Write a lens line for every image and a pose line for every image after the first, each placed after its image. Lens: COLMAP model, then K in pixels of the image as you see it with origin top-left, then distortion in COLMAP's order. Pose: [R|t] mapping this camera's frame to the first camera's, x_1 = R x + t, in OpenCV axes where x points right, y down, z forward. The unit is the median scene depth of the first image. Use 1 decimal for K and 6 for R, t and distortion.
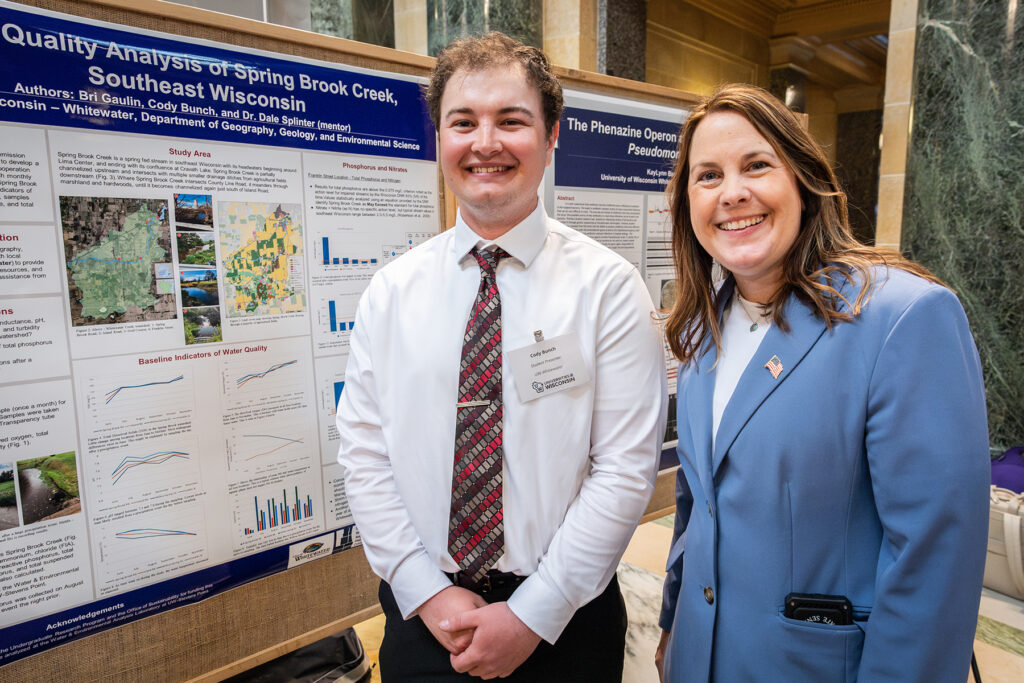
lens RADIAL K [[697.1, 0, 533.8], [0, 697.1, 341.3], [0, 0, 1]] dist [0.000782, 0.004723]
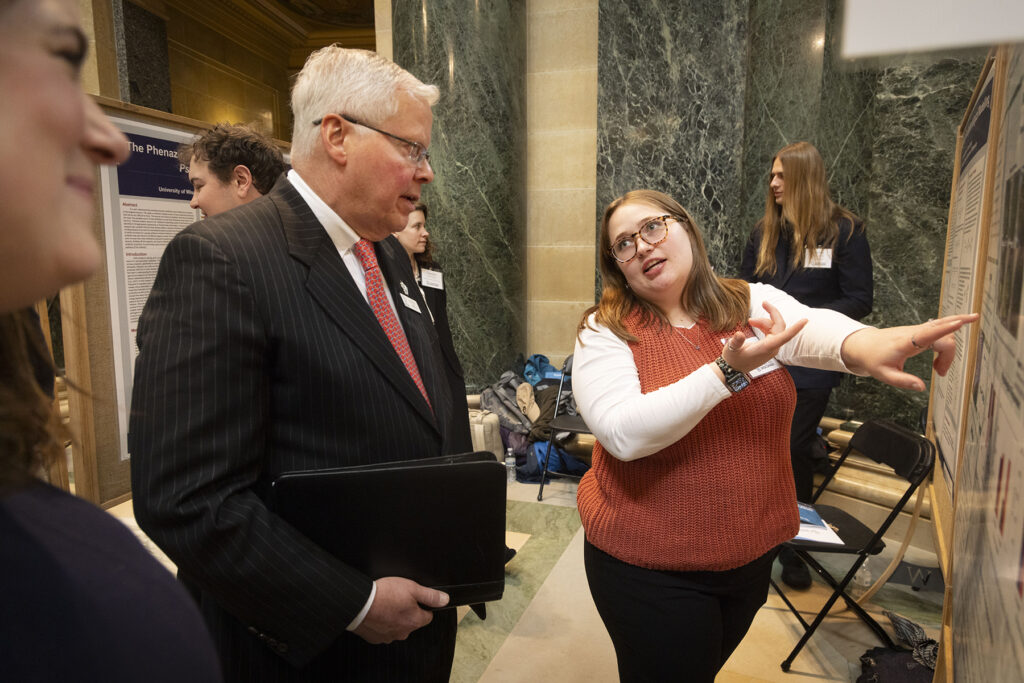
lens RADIAL K [[697.1, 0, 533.8], [0, 697.1, 341.3], [0, 0, 1]] dist [0.000782, 0.004723]
pose [[0.806578, -0.081616, 0.585466, -0.074229], [0.090020, 0.995830, 0.014804, 0.052477], [-0.584233, 0.040763, 0.810562, -0.262815]]
